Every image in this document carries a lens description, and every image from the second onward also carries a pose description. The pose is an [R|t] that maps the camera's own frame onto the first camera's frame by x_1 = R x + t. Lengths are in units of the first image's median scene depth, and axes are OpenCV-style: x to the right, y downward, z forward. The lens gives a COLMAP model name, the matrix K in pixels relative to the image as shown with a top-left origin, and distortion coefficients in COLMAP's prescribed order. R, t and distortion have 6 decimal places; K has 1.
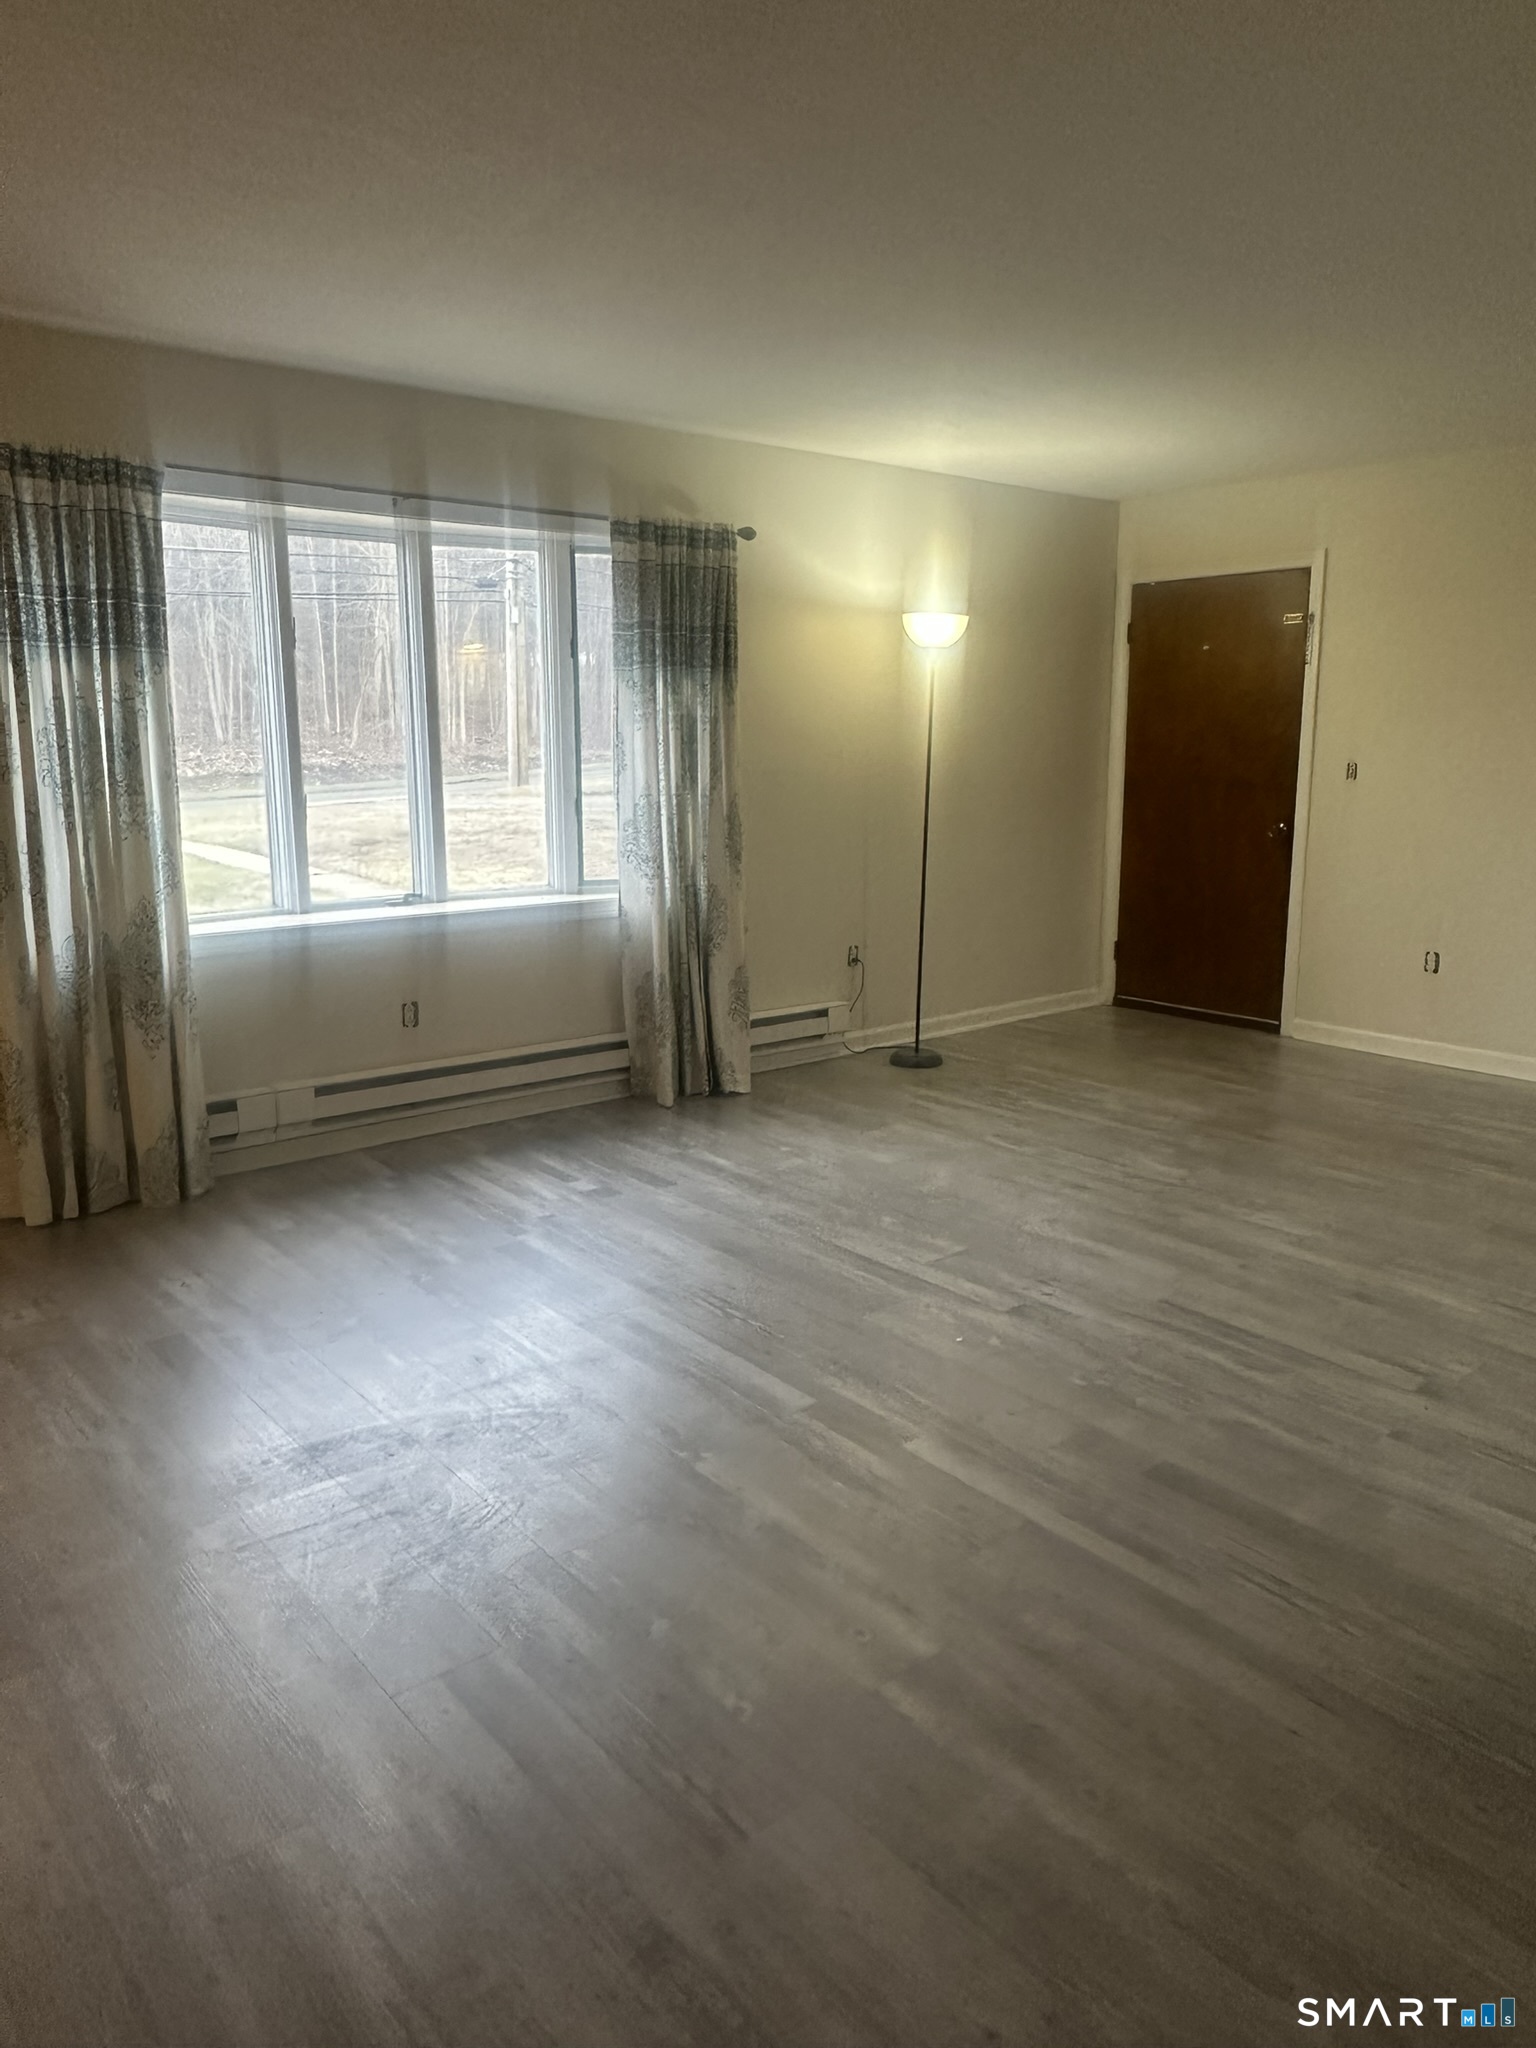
lens RADIAL K [[1396.4, 0, 768.0], [0, 1396.4, 1024.0], [0, 0, 1]] dist [-0.039445, 0.070352]
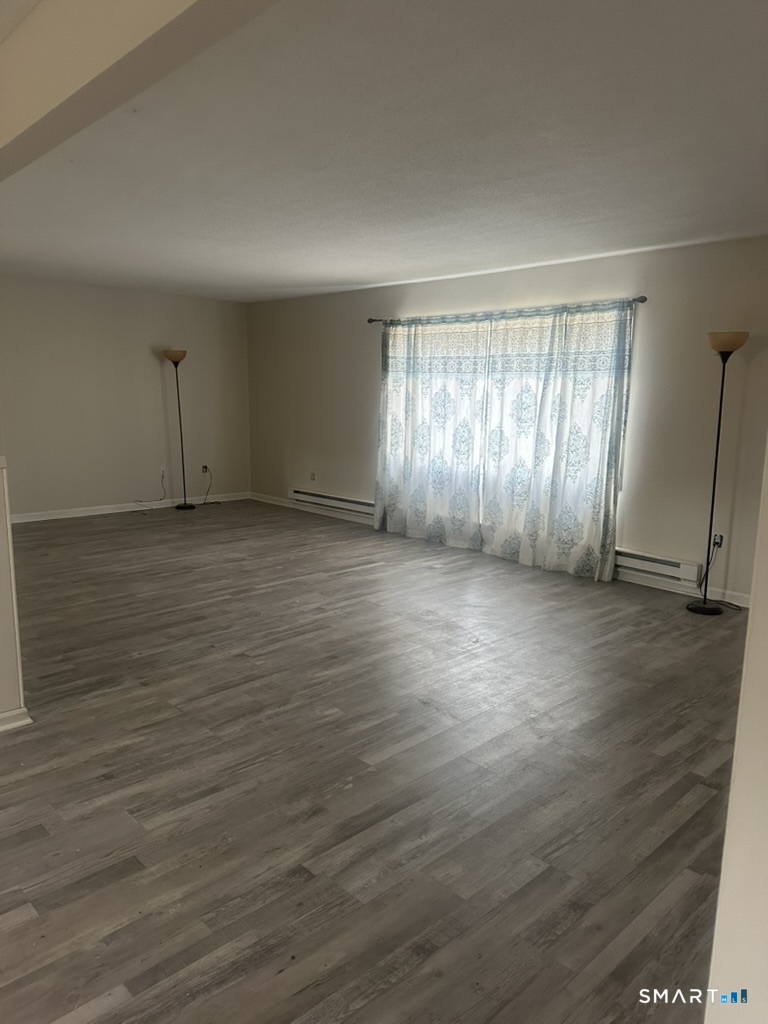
lens RADIAL K [[706.6, 0, 384.0], [0, 706.6, 512.0], [0, 0, 1]] dist [0.088037, -0.001589]
pose [[0.077767, 0.169125, -0.982522, 1.286681], [-0.223875, 0.963300, 0.148097, -0.178777], [0.971510, 0.208445, 0.112776, 0.778980]]
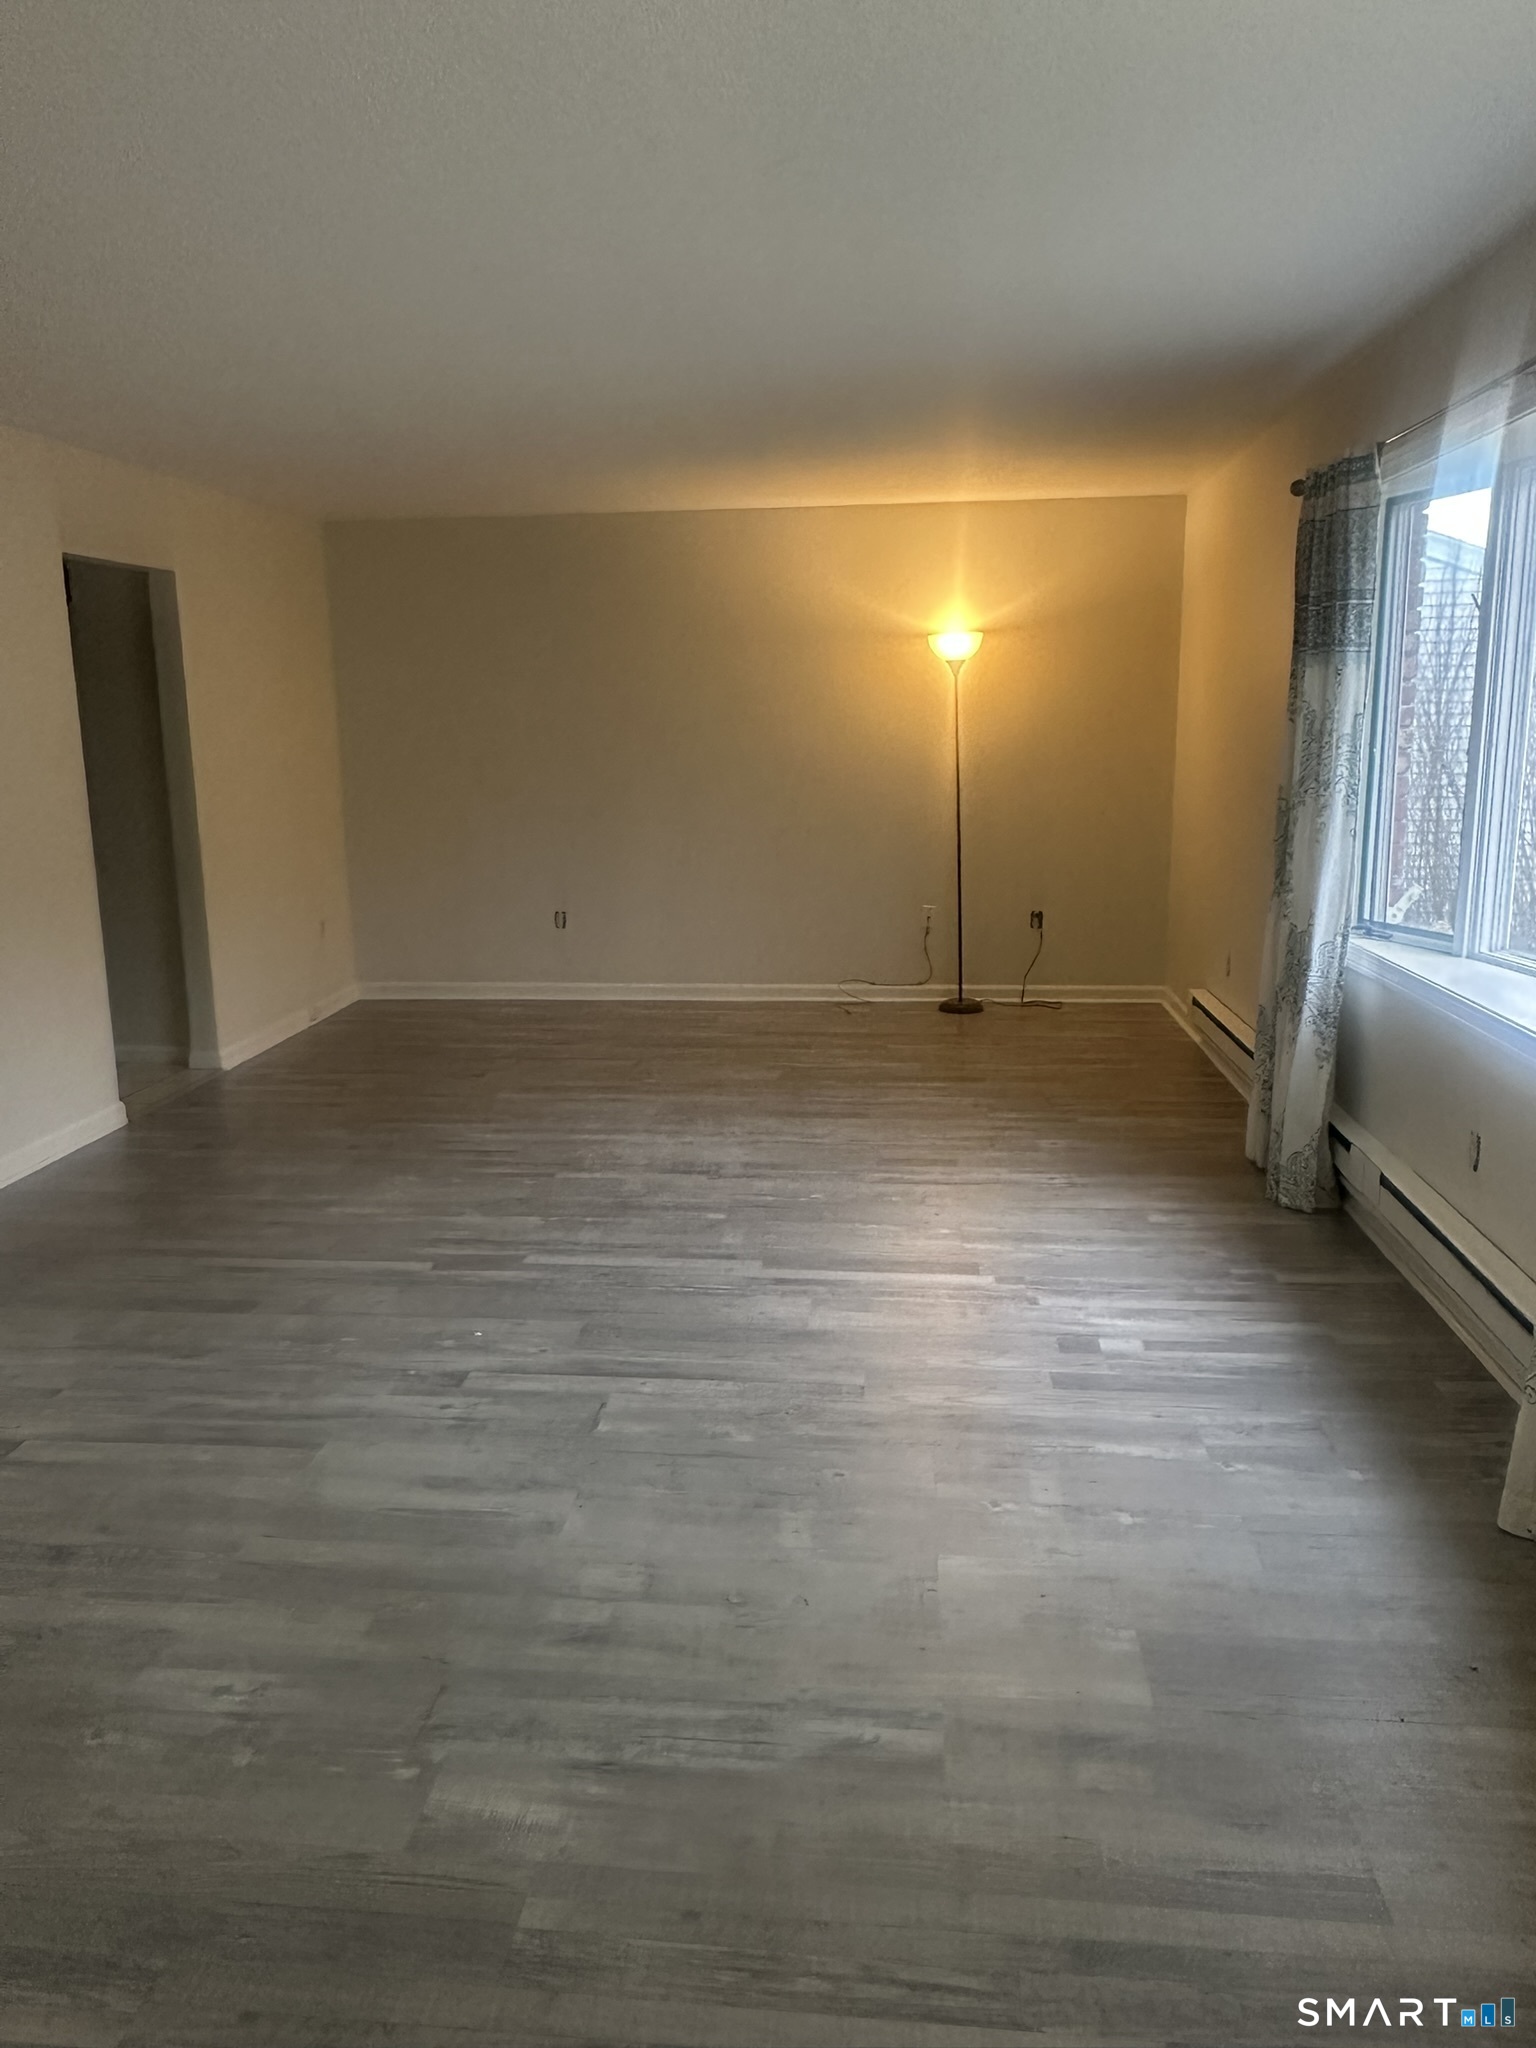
lens RADIAL K [[1396.4, 0, 768.0], [0, 1396.4, 1024.0], [0, 0, 1]] dist [-0.039445, 0.070352]
pose [[-0.707934, 0.157966, -0.688387, 0.531851], [-0.133332, 0.927251, 0.349897, -0.305184], [0.693580, 0.339488, -0.635370, 1.389478]]
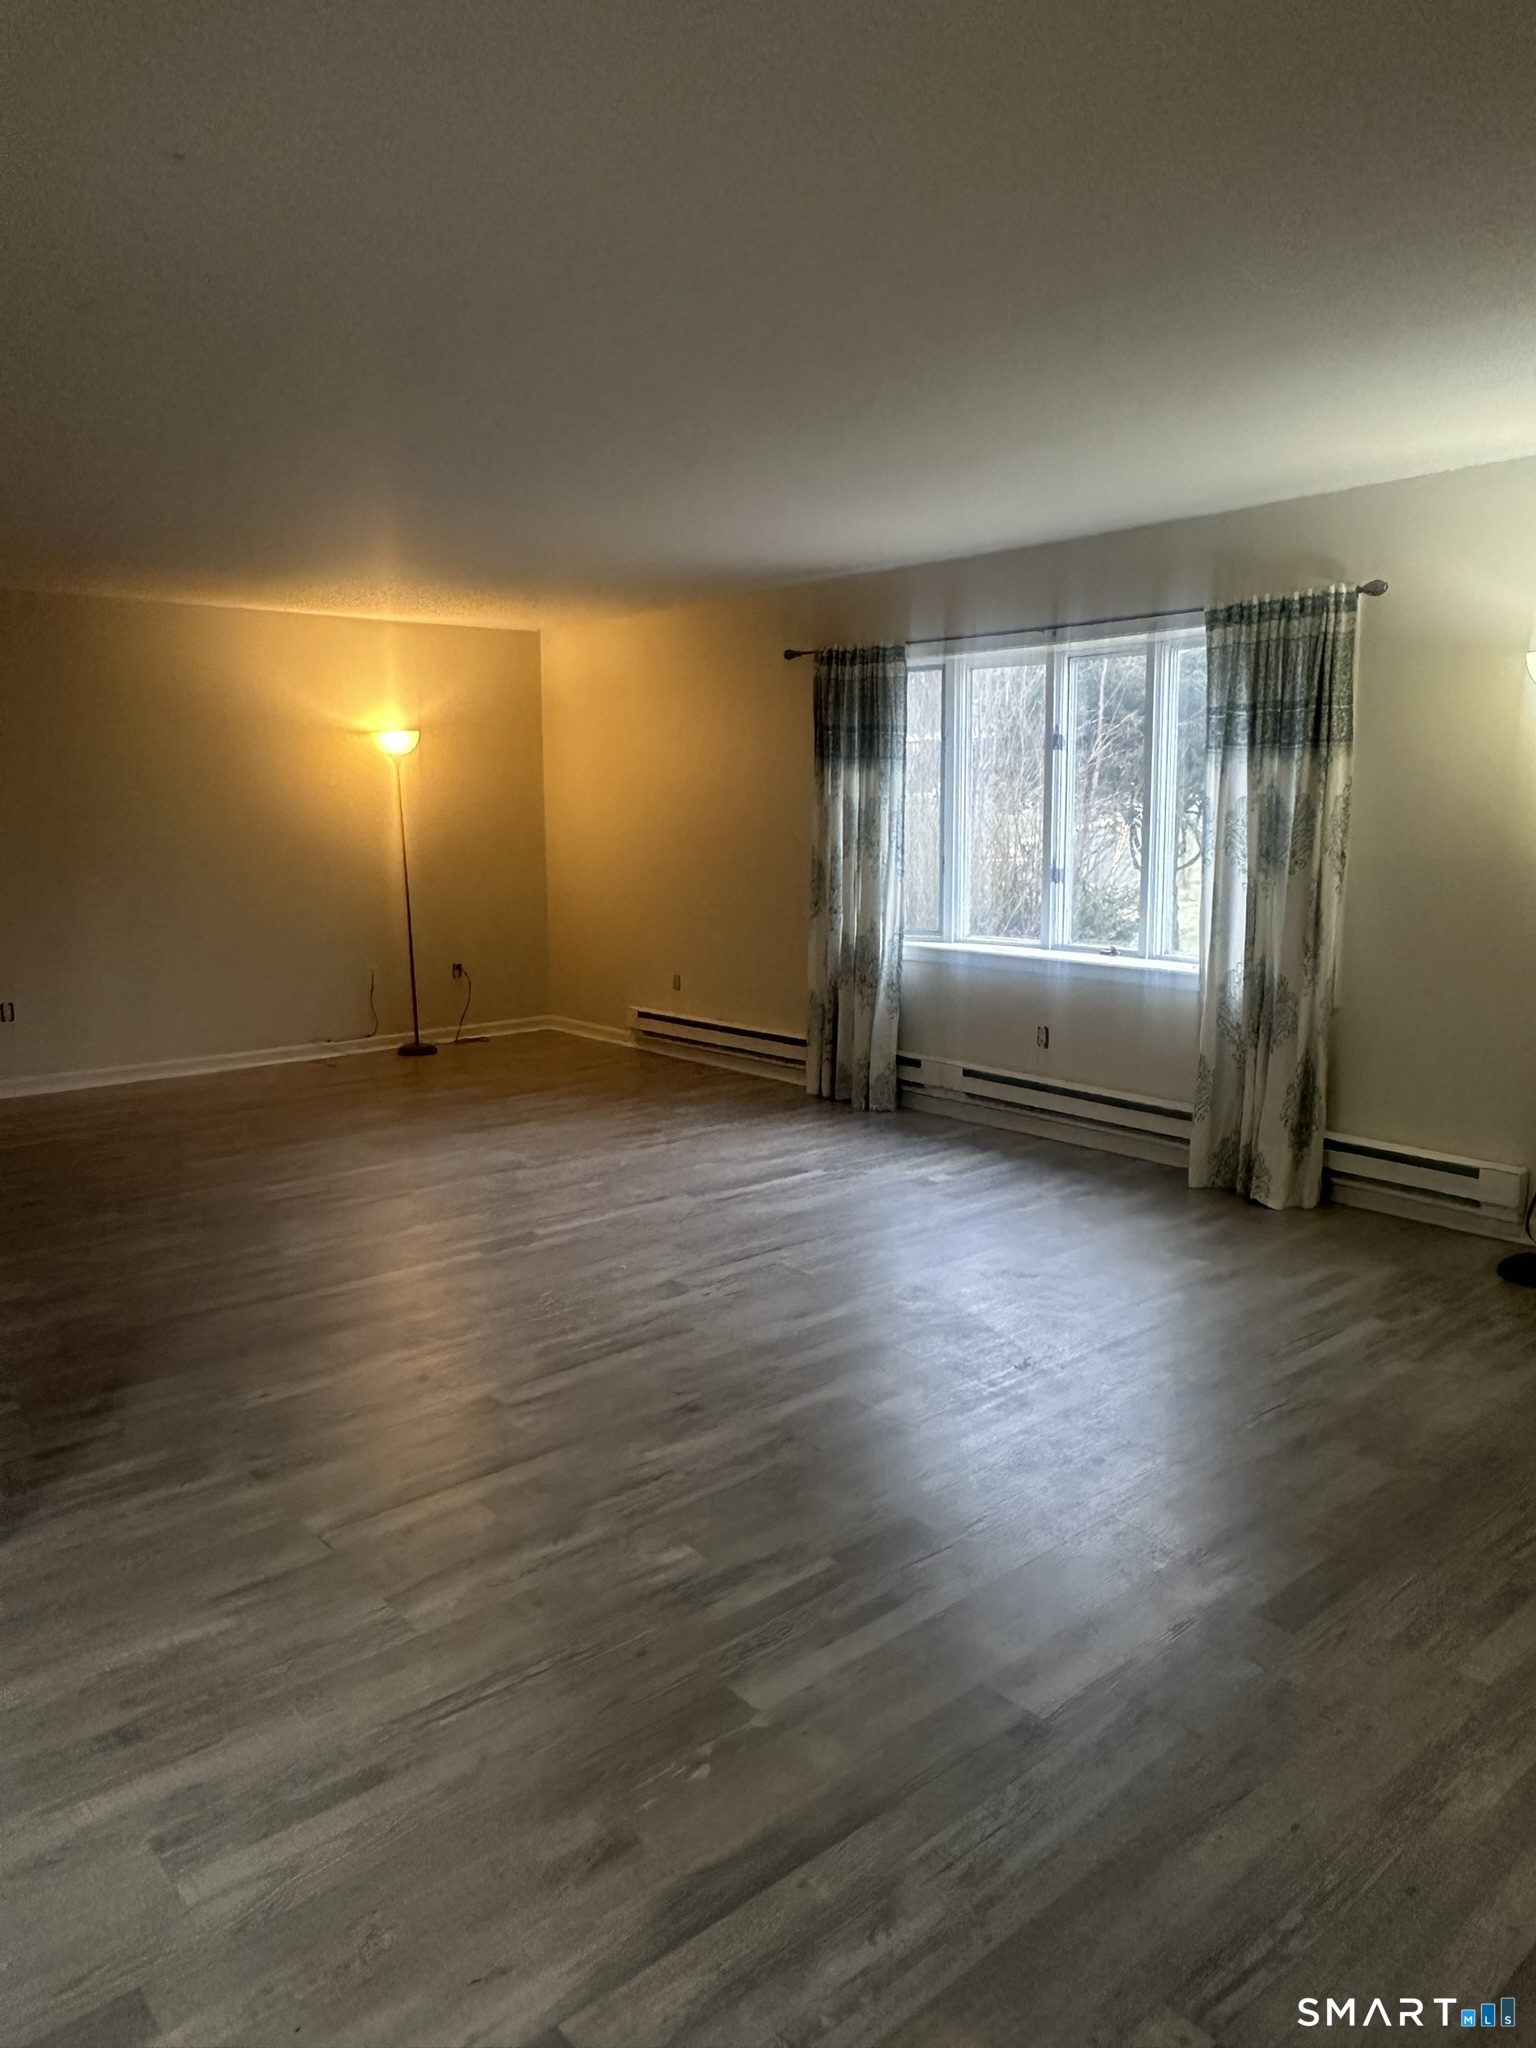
lens RADIAL K [[1396.4, 0, 768.0], [0, 1396.4, 1024.0], [0, 0, 1]] dist [-0.039445, 0.070352]
pose [[0.025199, 0.155643, -0.987492, 1.145571], [-0.200642, 0.968493, 0.147528, -0.180762], [0.979341, 0.194415, 0.055634, 0.816183]]
